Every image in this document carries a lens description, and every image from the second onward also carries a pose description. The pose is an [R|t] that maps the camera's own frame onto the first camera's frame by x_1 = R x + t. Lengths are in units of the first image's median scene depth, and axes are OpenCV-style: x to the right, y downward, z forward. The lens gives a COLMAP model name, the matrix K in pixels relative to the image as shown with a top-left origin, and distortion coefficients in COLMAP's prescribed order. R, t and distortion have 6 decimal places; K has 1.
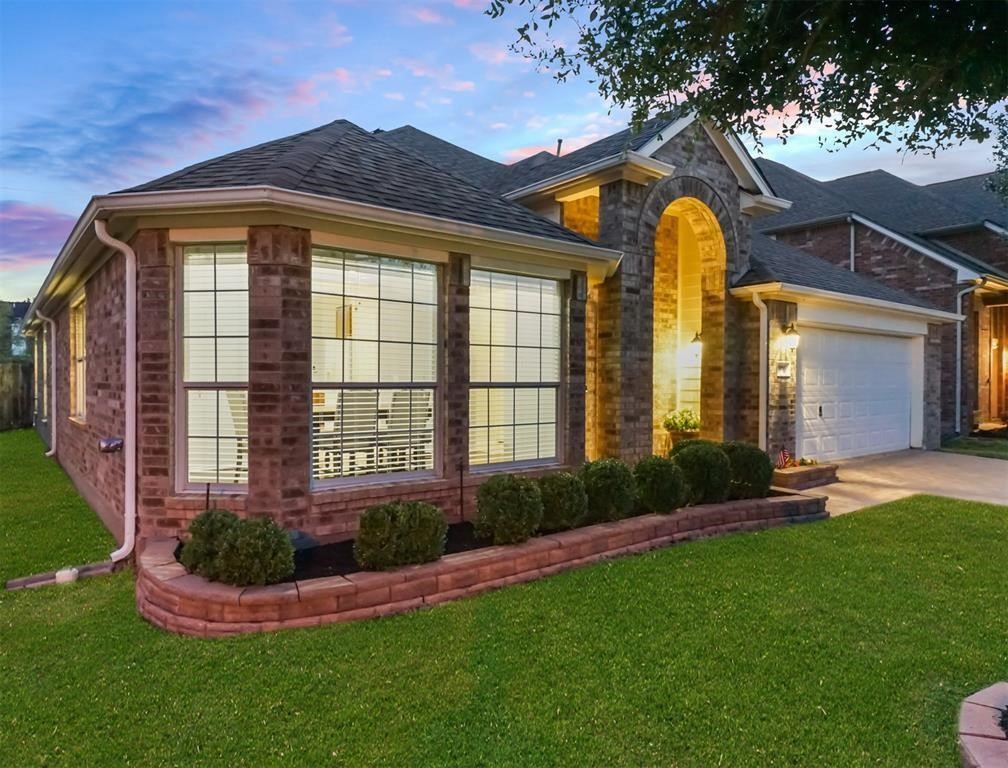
lens RADIAL K [[645.2, 0, 502.1], [0, 645.2, 389.3], [0, 0, 1]] dist [-0.006415, -0.001853]
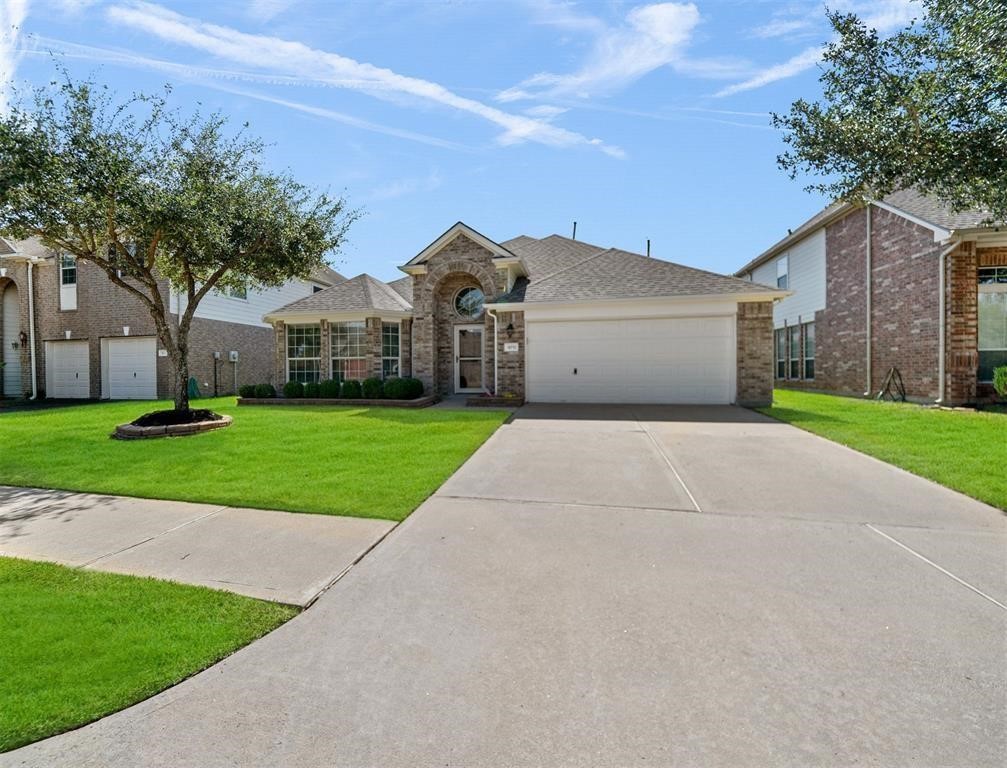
lens RADIAL K [[397.0, 0, 507.3], [0, 397.0, 374.6], [0, 0, 1]] dist [-0.009493, -0.000256]
pose [[0.644661, 0.001339, -0.764467, 1.520358], [0.000005, 0.999998, 0.001756, 0.052762], [0.764469, -0.001136, 0.644660, 0.283317]]
